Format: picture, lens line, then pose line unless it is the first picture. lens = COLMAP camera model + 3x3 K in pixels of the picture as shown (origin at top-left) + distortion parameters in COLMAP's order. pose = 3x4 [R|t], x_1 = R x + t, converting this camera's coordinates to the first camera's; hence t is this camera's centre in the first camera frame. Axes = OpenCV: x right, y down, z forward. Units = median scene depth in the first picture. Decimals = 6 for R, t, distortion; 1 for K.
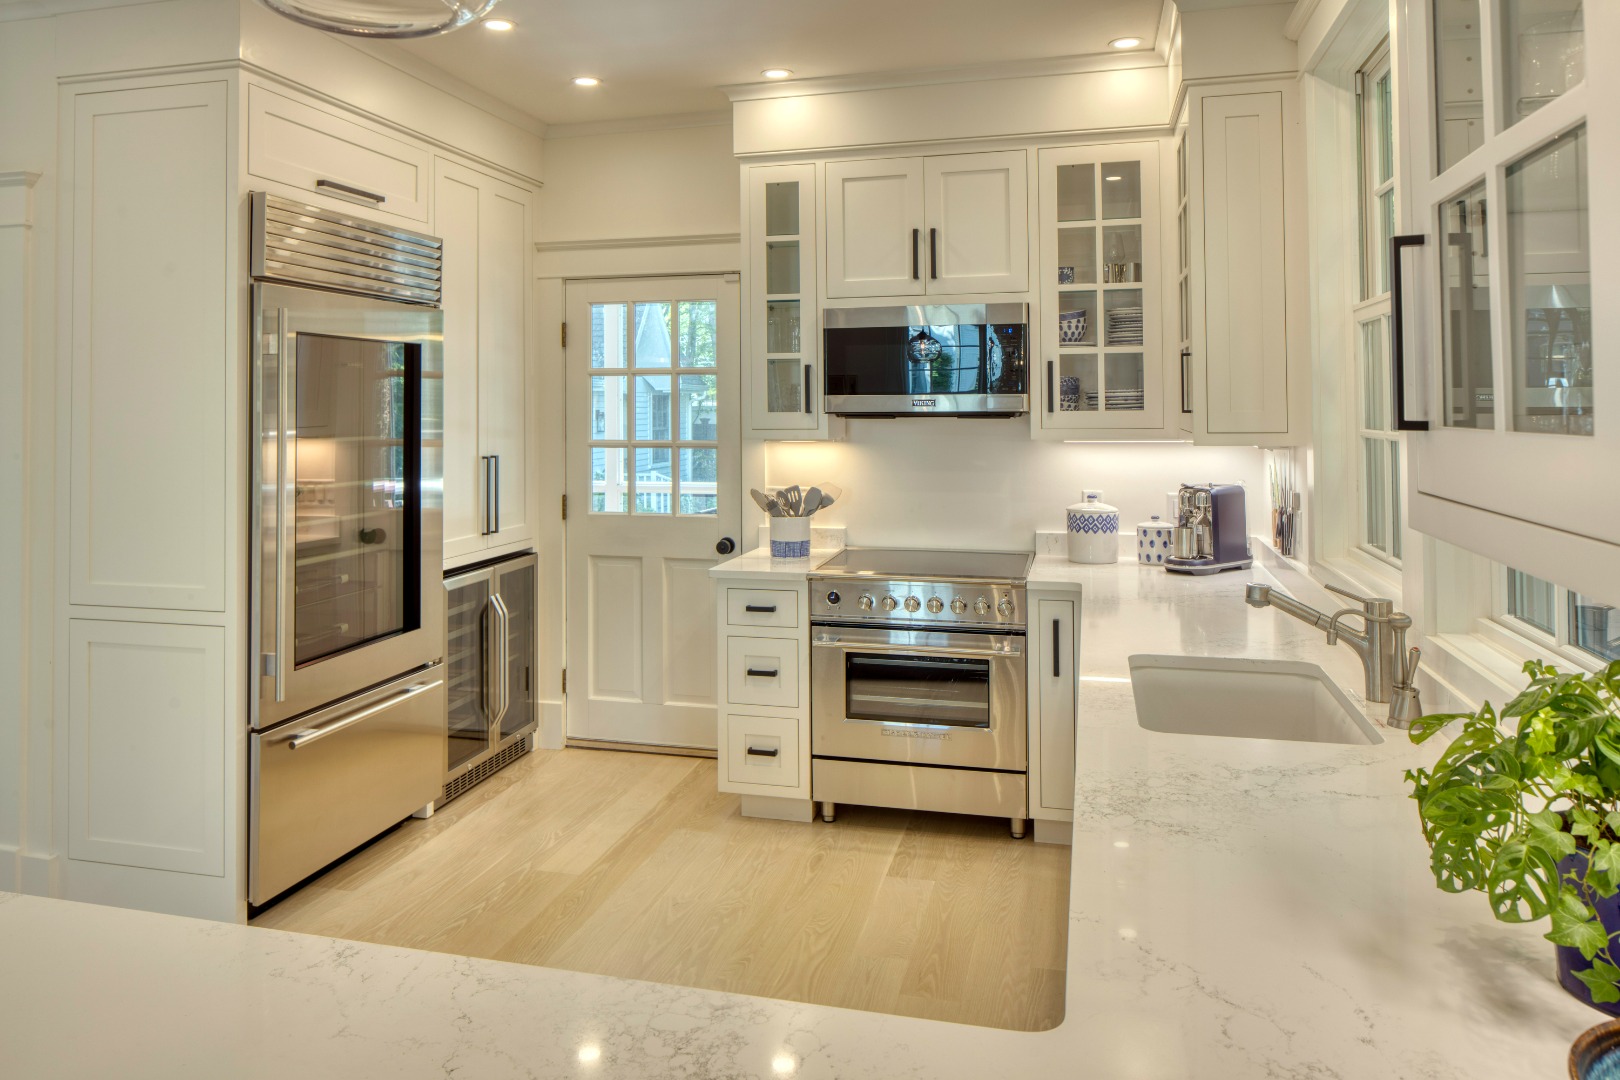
lens RADIAL K [[1114.4, 0, 807.0], [0, 1114.4, 514.8], [0, 0, 1]] dist [-0.004162, -0.000449]
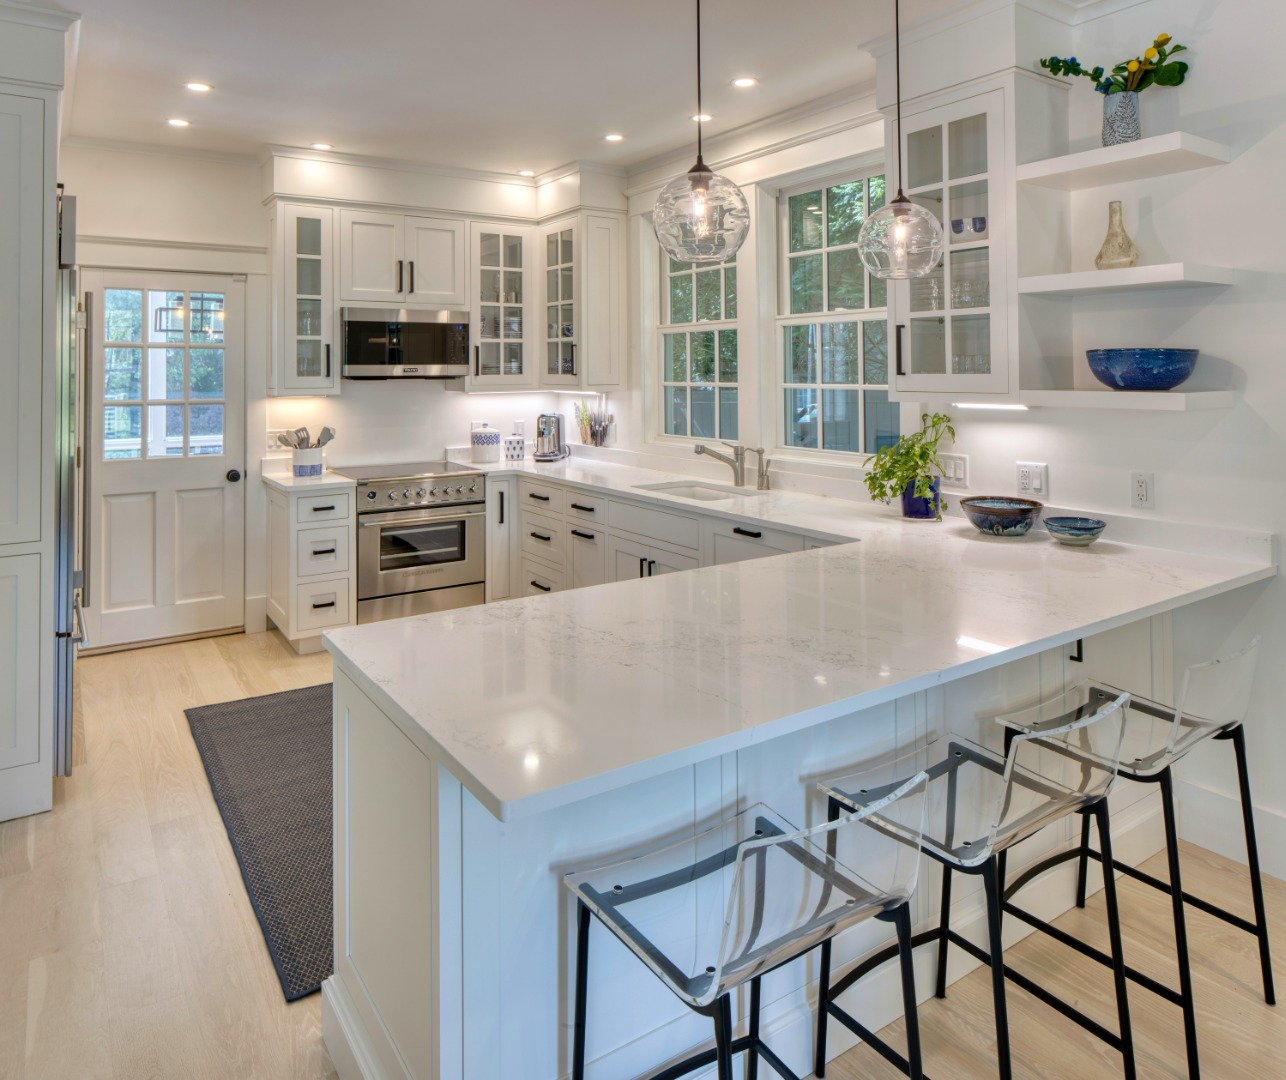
lens RADIAL K [[853.6, 0, 643.0], [0, 853.6, 540.0], [0, 0, 1]] dist [0.000723, -0.001143]
pose [[0.660266, -0.145736, 0.736757, -0.611754], [0.074364, 0.988858, 0.128960, 0.009454], [-0.747341, -0.030360, 0.663746, -0.090038]]
